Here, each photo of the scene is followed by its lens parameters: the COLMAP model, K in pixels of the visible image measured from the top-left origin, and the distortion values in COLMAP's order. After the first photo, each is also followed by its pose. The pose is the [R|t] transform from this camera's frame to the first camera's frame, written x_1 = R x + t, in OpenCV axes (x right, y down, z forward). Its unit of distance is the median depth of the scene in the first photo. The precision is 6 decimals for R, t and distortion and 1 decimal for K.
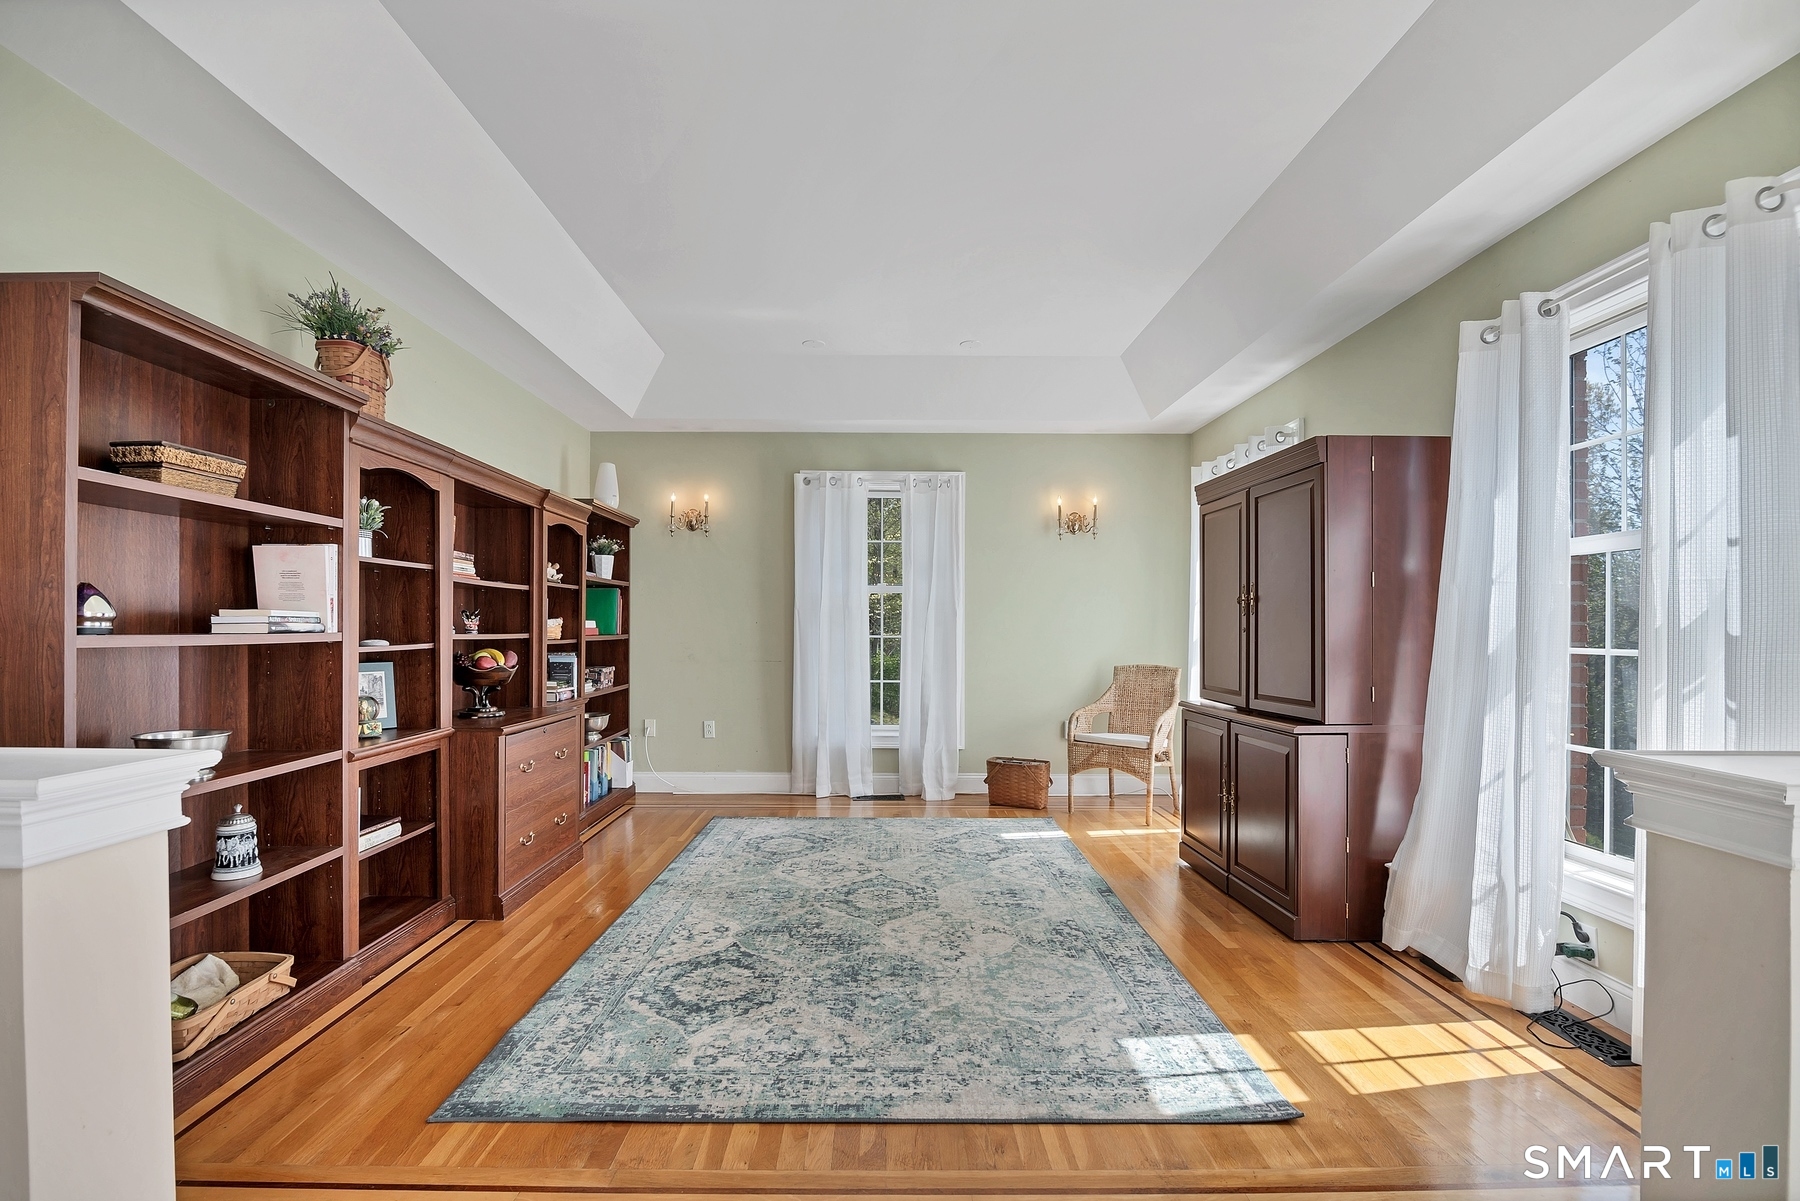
lens RADIAL K [[834.8, 0, 890.0], [0, 834.8, 624.1], [0, 0, 1]] dist [-0.001188, -0.008570]
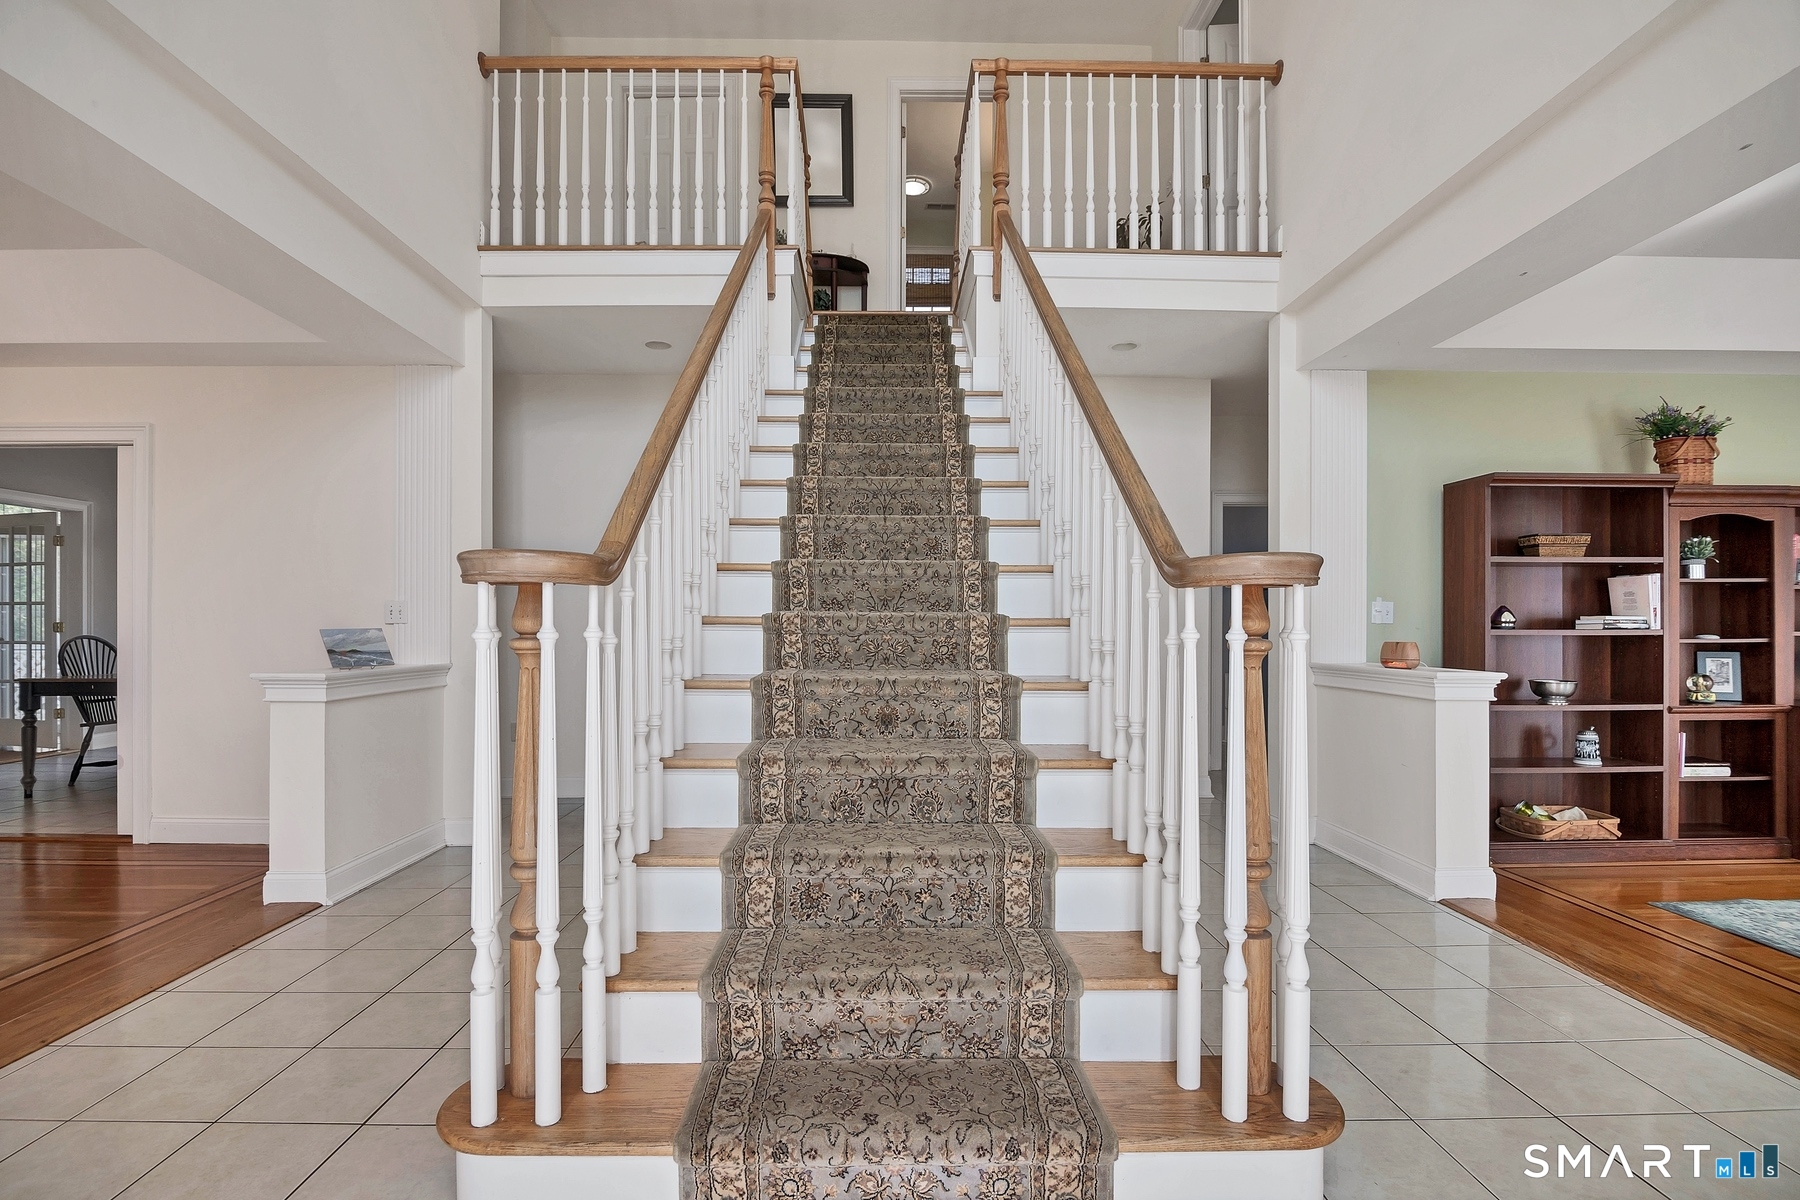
lens RADIAL K [[834.8, 0, 890.0], [0, 834.8, 623.6], [0, 0, 1]] dist [-0.001188, -0.008570]
pose [[0.016291, -0.003055, -0.999863, 0.786346], [0.003263, 0.999990, -0.003003, -0.000908], [0.999862, -0.003214, 0.016301, -0.430261]]
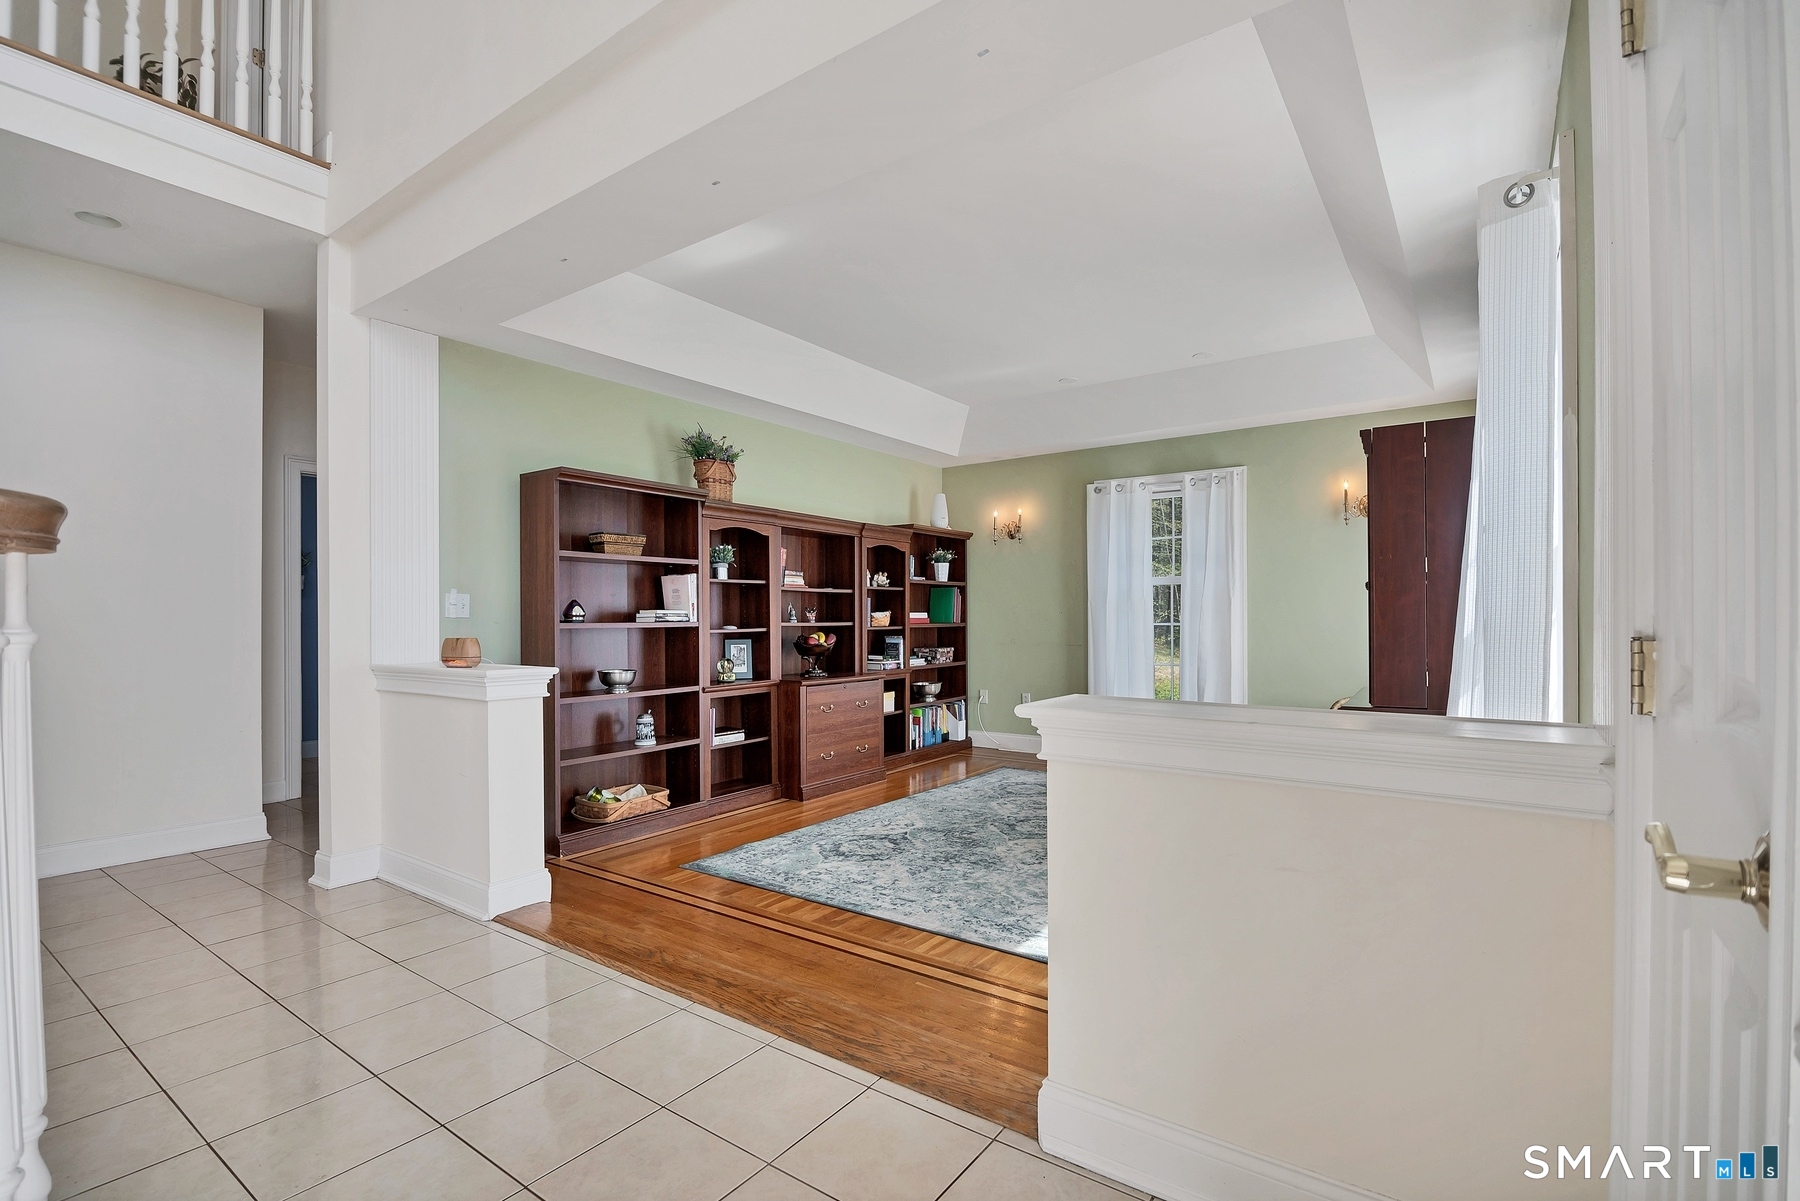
lens RADIAL K [[825.6, 0, 888.9], [0, 825.6, 620.7], [0, 0, 1]] dist [0.000876, 0.000028]
pose [[0.807175, -0.004637, -0.590294, 0.673804], [0.009829, 0.999936, 0.005585, 0.001507], [0.590230, -0.010310, 0.807169, -0.195694]]
